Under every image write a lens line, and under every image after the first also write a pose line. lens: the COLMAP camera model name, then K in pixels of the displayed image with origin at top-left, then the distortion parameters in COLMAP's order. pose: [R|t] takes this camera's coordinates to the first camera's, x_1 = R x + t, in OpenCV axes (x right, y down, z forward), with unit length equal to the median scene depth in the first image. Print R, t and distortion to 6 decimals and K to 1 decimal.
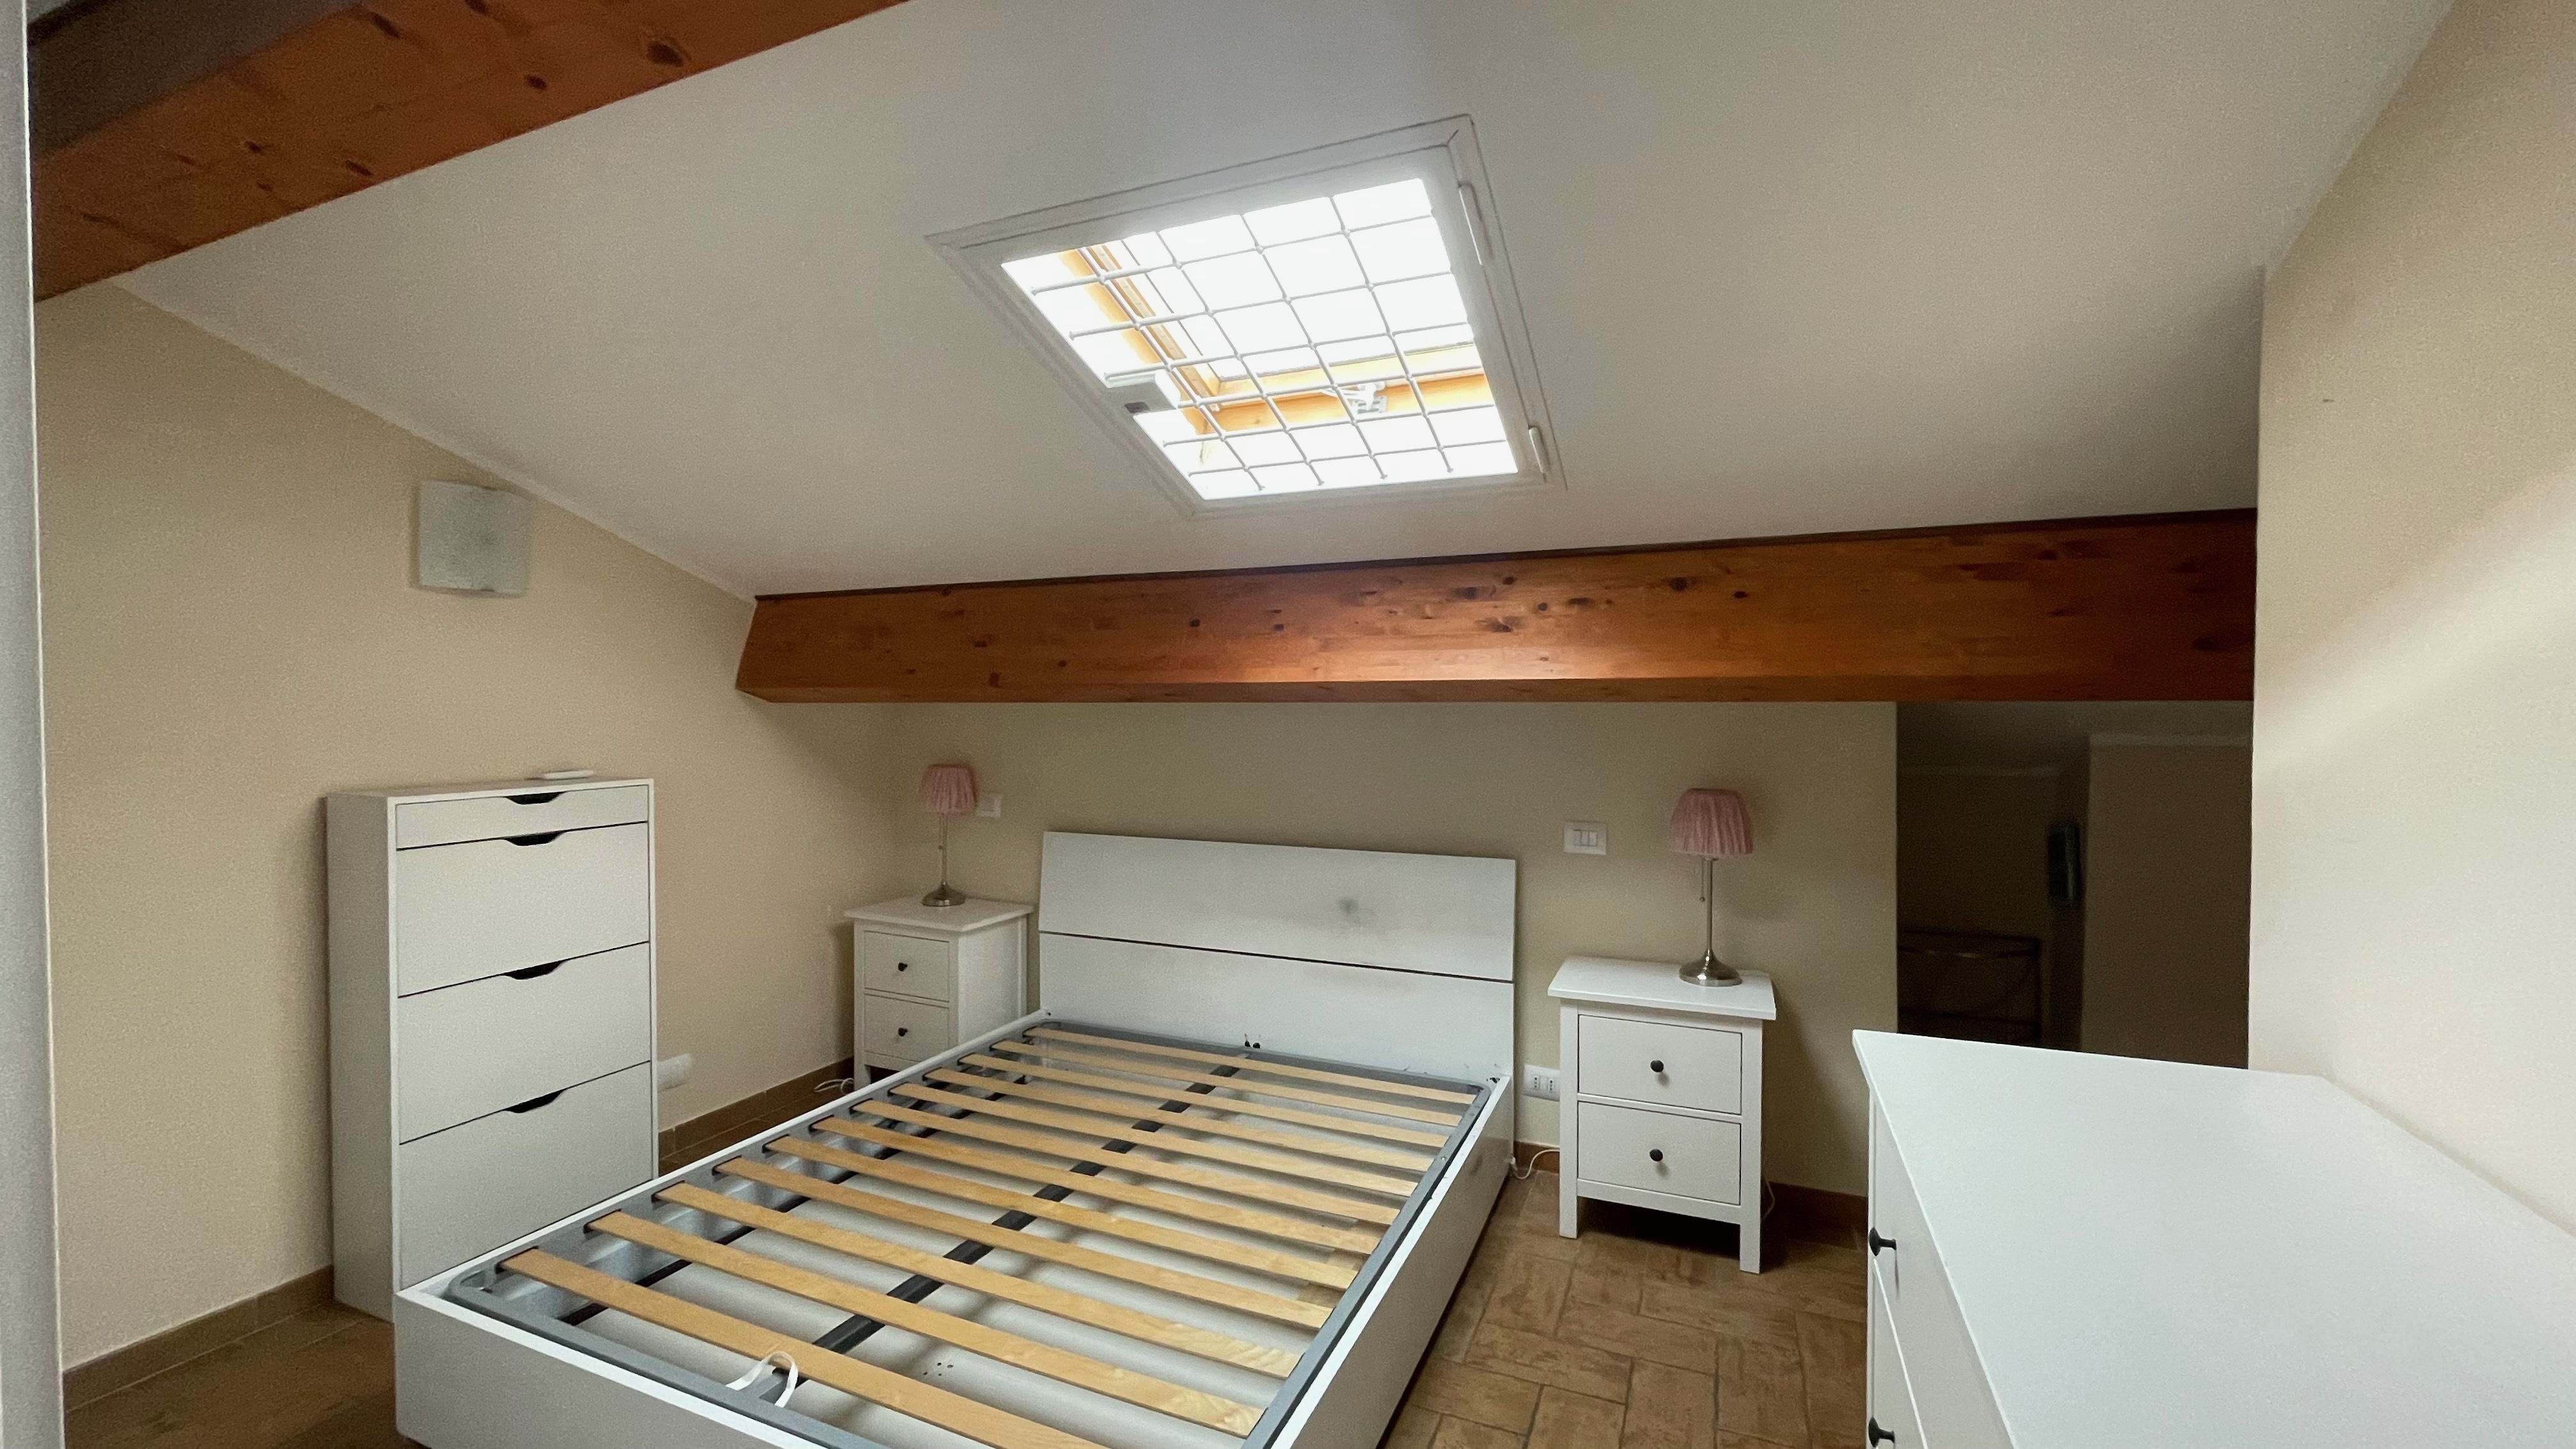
lens RADIAL K [[1036.7, 0, 1285.8], [0, 1036.7, 726.8], [0, 0, 1]] dist [-0.003230, -0.000163]
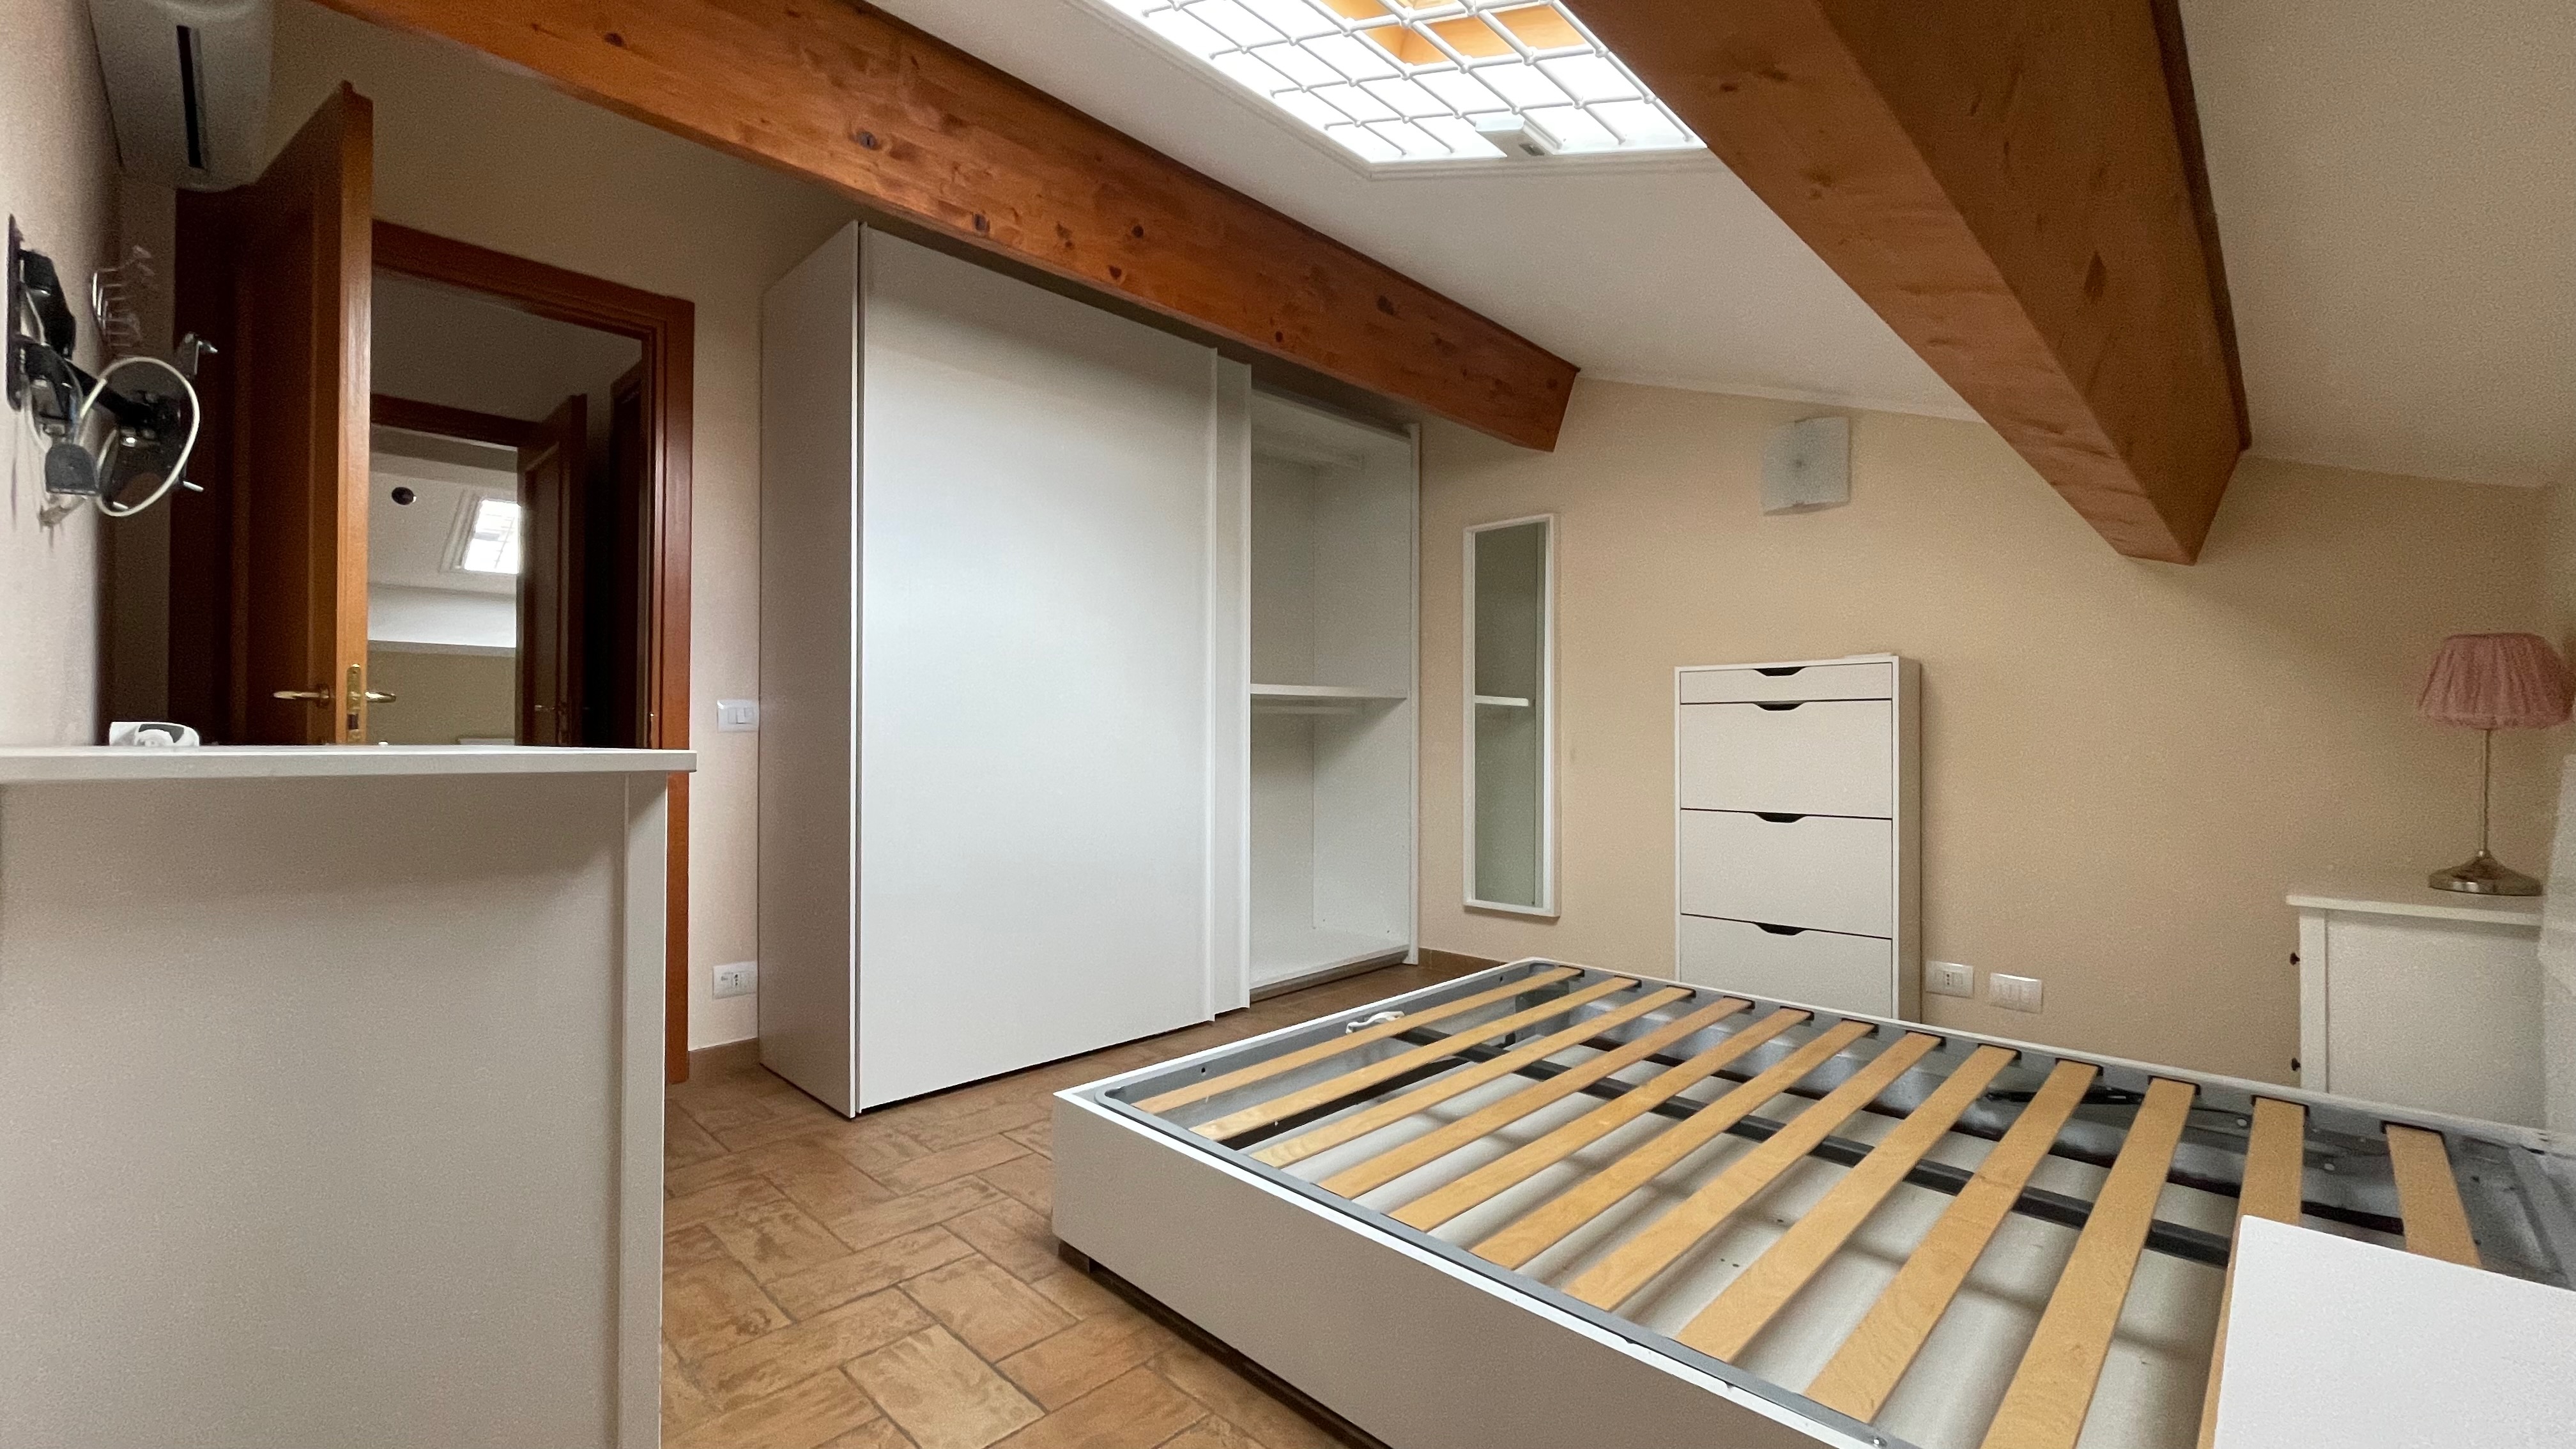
lens RADIAL K [[1036.7, 0, 1282.5], [0, 1036.7, 726.5], [0, 0, 1]] dist [-0.003230, -0.000163]
pose [[-0.365690, -0.009205, -0.930691, 0.558217], [-0.024365, 0.999703, -0.000314, 0.138172], [0.930418, 0.022562, -0.365806, 0.852737]]
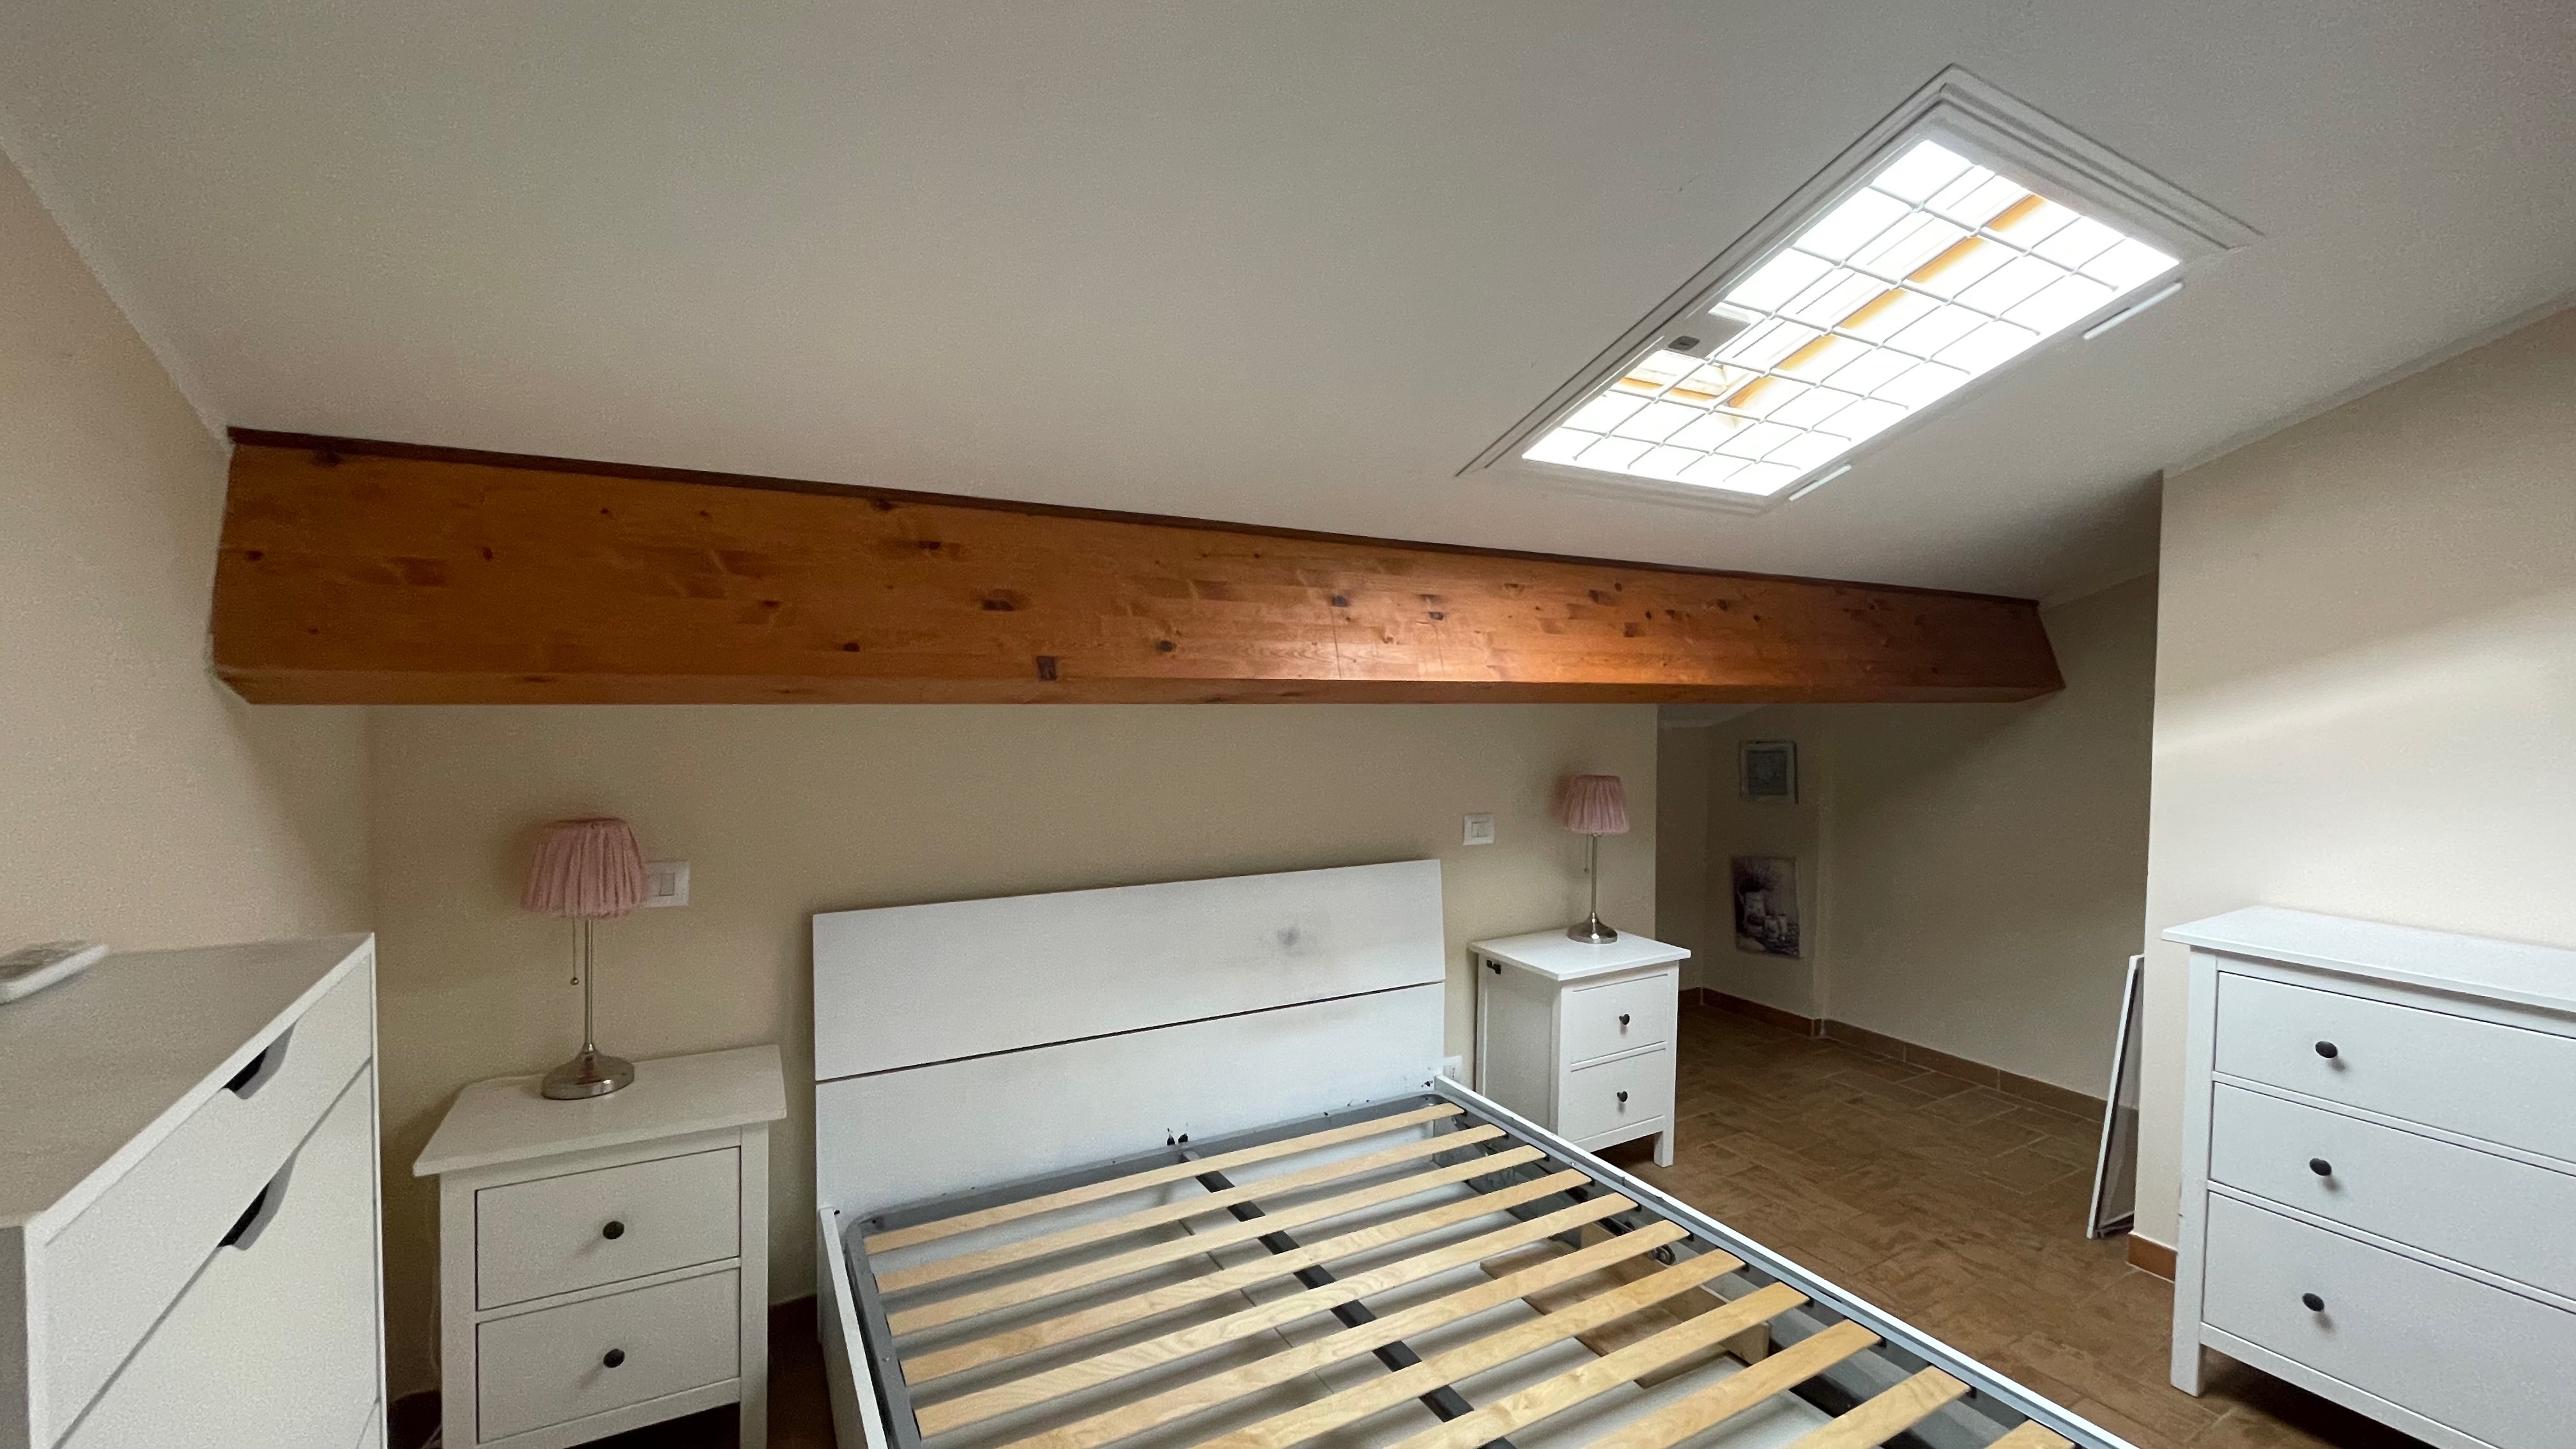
lens RADIAL K [[1036.7, 0, 1280.4], [0, 1036.7, 729.0], [0, 0, 1]] dist [-0.003230, -0.000163]
pose [[0.609986, -0.026141, 0.791981, -0.730476], [0.009034, 0.999620, 0.026037, -0.026342], [-0.792361, -0.008727, 0.609990, 0.570254]]
